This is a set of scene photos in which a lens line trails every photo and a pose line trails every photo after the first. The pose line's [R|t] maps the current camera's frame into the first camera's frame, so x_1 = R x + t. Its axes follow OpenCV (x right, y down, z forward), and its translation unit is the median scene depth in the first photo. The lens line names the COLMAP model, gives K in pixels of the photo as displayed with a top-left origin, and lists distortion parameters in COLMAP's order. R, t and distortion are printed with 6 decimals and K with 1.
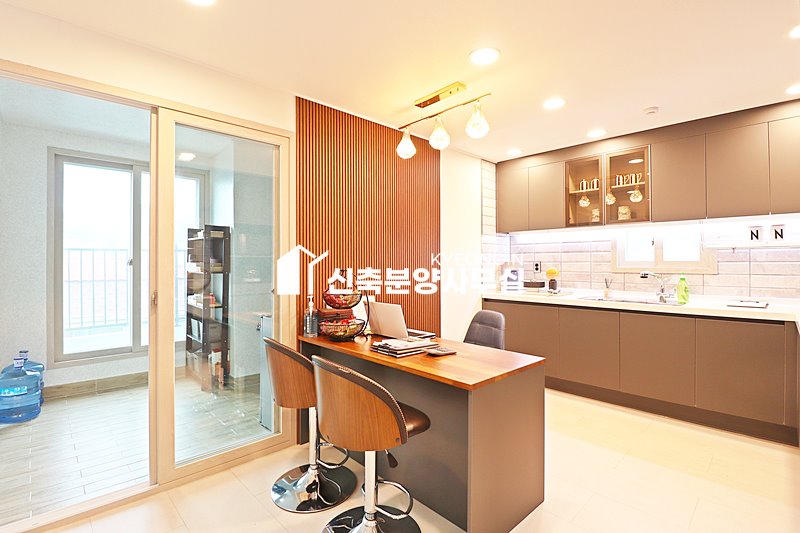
lens RADIAL K [[375.1, 0, 398.8], [0, 375.1, 266.9], [0, 0, 1]] dist [-0.005082, -0.009569]
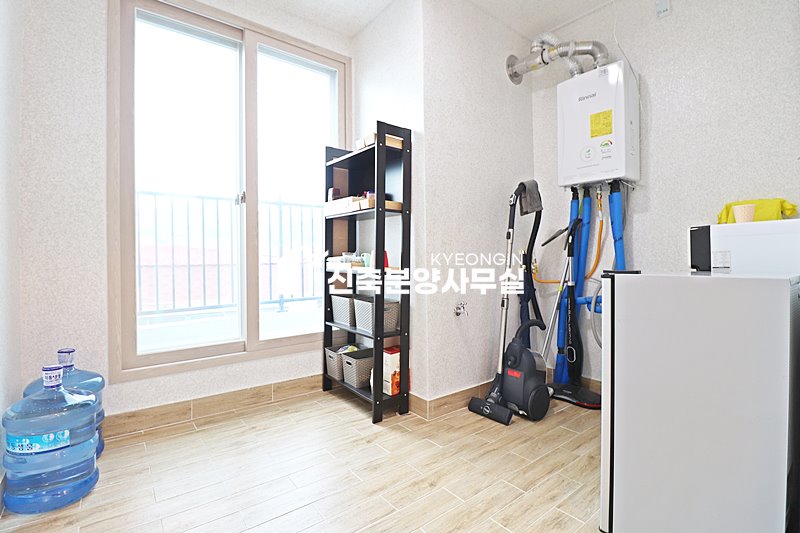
lens RADIAL K [[375.1, 0, 400.5], [0, 375.1, 262.2], [0, 0, 1]] dist [-0.005082, -0.009569]
pose [[0.995841, -0.004474, -0.091000, -0.469963], [0.005351, 0.999942, 0.009399, 0.095696], [0.090953, -0.009847, 0.995807, 0.492039]]
